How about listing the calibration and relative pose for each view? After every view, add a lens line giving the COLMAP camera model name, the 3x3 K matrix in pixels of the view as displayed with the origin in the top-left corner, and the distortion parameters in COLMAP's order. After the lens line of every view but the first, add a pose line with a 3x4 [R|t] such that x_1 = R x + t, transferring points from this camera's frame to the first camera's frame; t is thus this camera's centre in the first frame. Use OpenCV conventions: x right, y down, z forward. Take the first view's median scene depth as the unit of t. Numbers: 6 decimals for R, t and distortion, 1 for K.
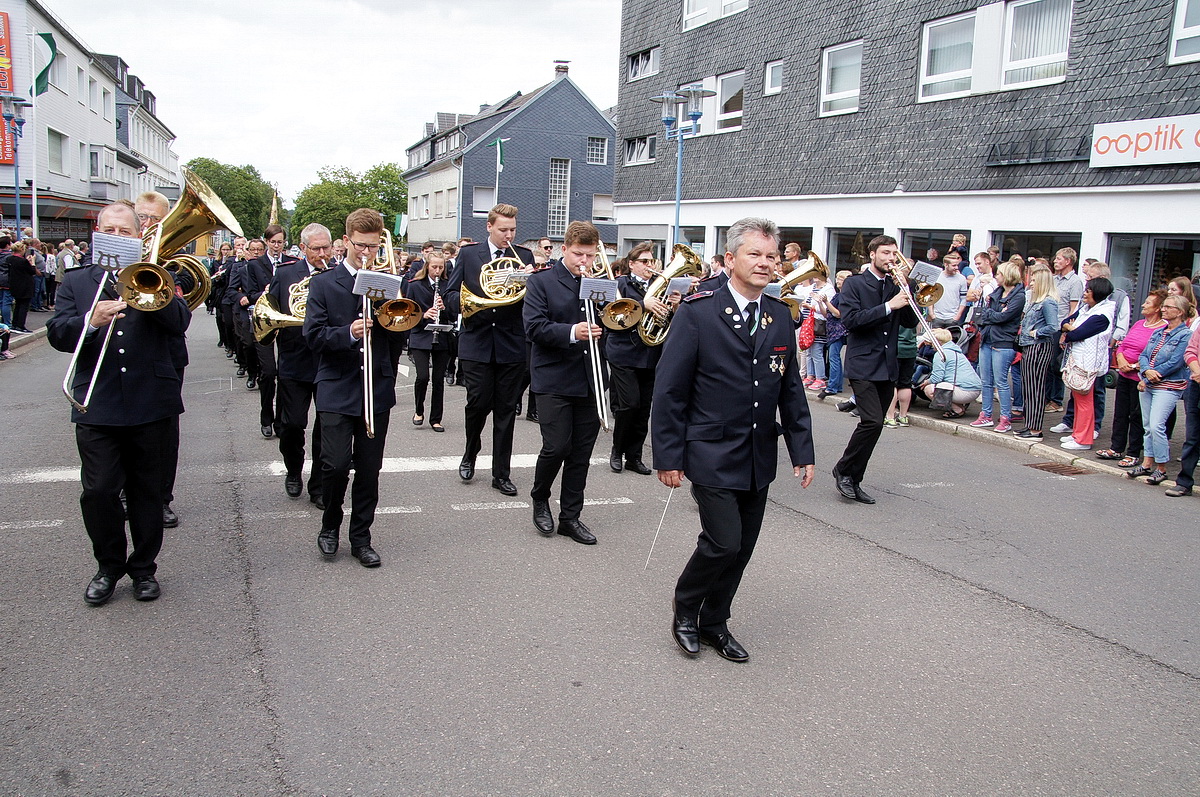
lens RADIAL K [[943.9, 0, 603.3], [0, 943.9, 412.9], [0, 0, 1]] dist [-0.171407, 0.122615]
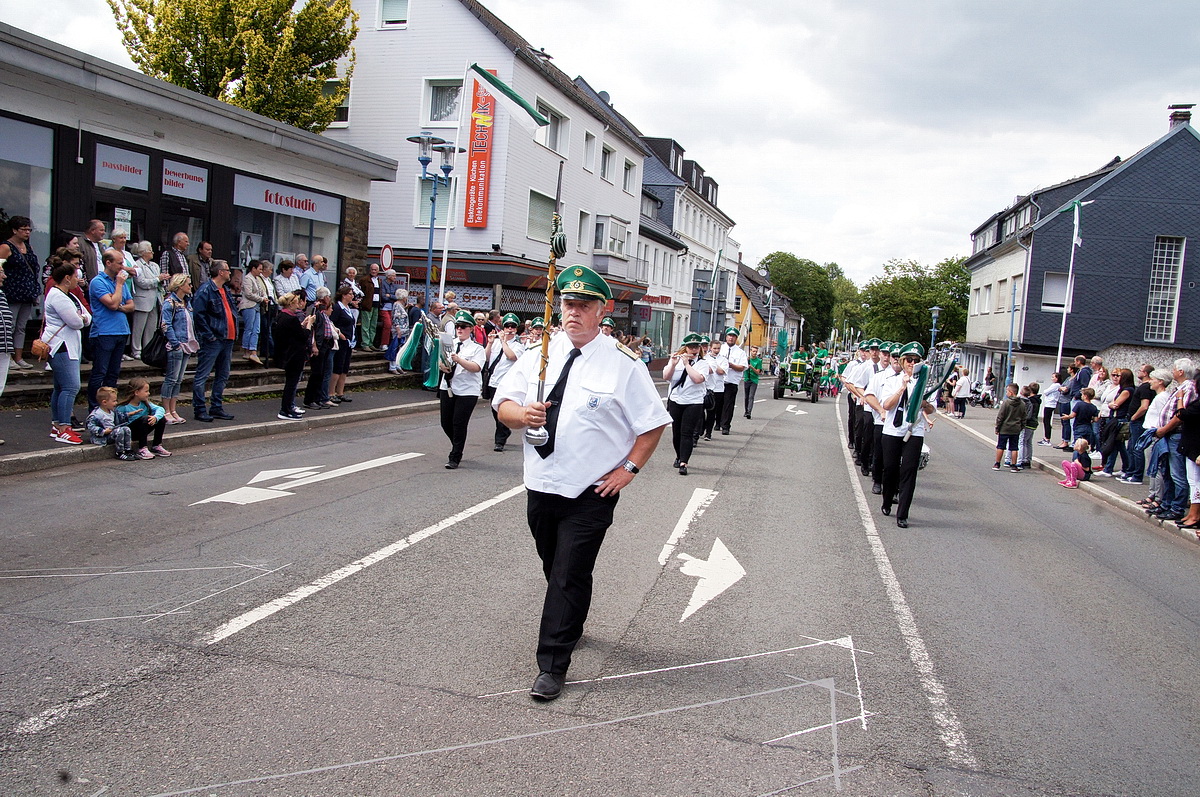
lens RADIAL K [[943.9, 0, 603.3], [0, 943.9, 412.9], [0, 0, 1]] dist [-0.171407, 0.122615]
pose [[0.822902, 0.072647, -0.563520, -0.009964], [-0.132233, 0.989046, -0.065593, -0.048467], [0.552582, 0.128493, 0.823494, 0.324416]]
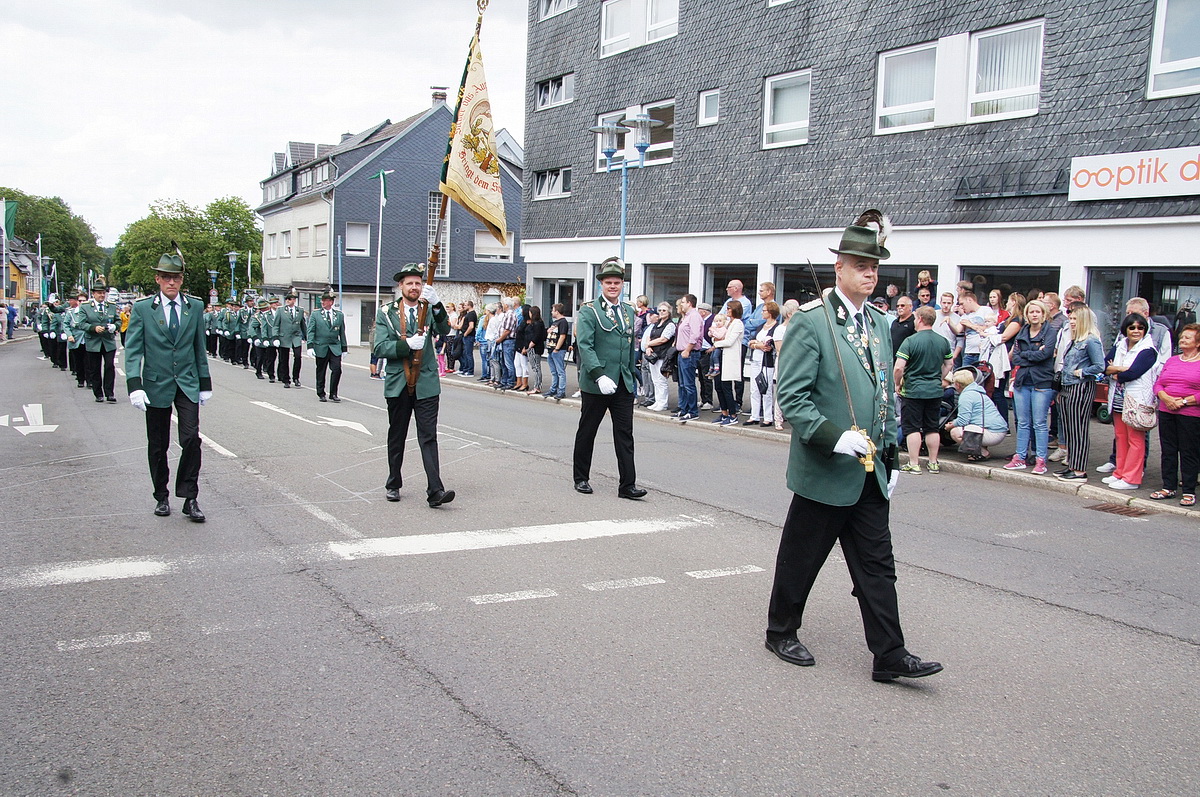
lens RADIAL K [[1004.2, 0, 601.4], [0, 1004.2, 412.3], [0, 0, 1]] dist [-0.152633, 0.146135]
pose [[0.988988, -0.026863, 0.145535, -0.065985], [0.033855, 0.998378, -0.045782, -0.004773], [-0.144069, 0.050205, 0.988293, 0.015118]]
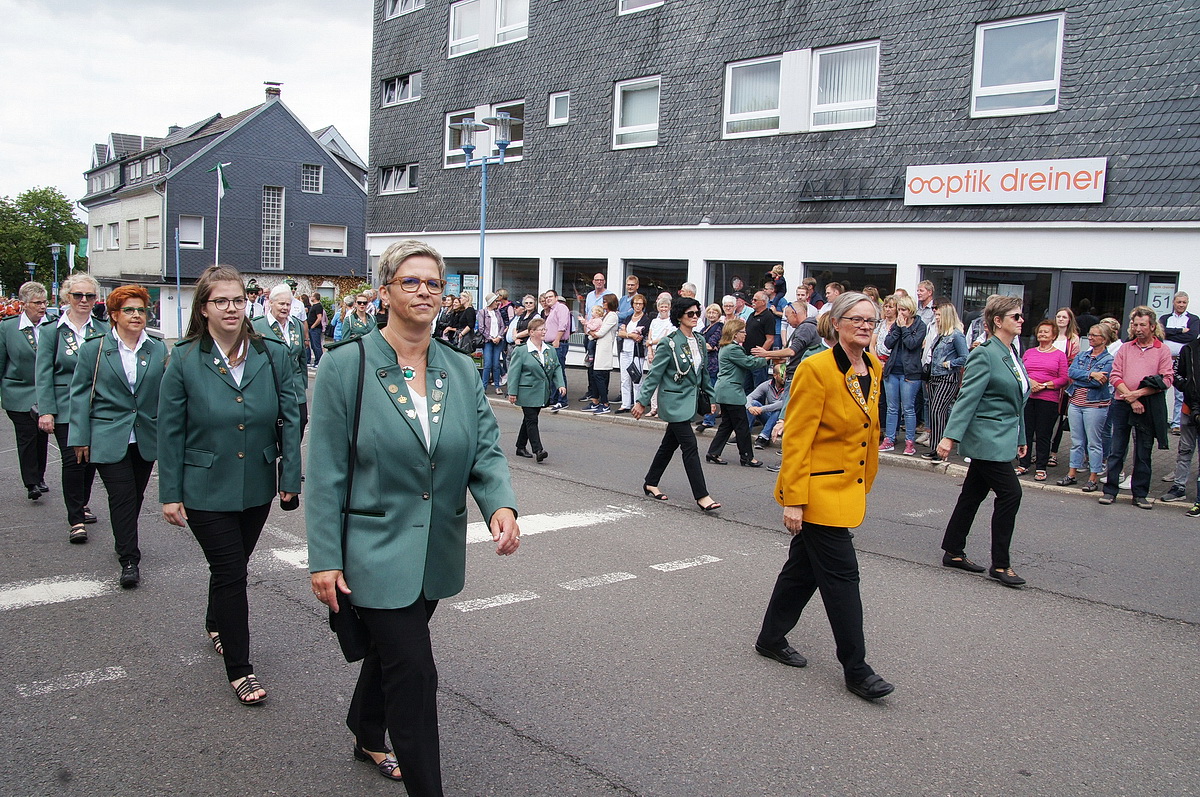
lens RADIAL K [[943.9, 0, 603.3], [0, 943.9, 412.9], [0, 0, 1]] dist [-0.171407, 0.122615]
pose [[0.941230, -0.045415, 0.334699, -0.096224], [0.055840, 0.998206, -0.021588, -0.009114], [-0.333118, 0.039009, 0.942078, 0.040998]]
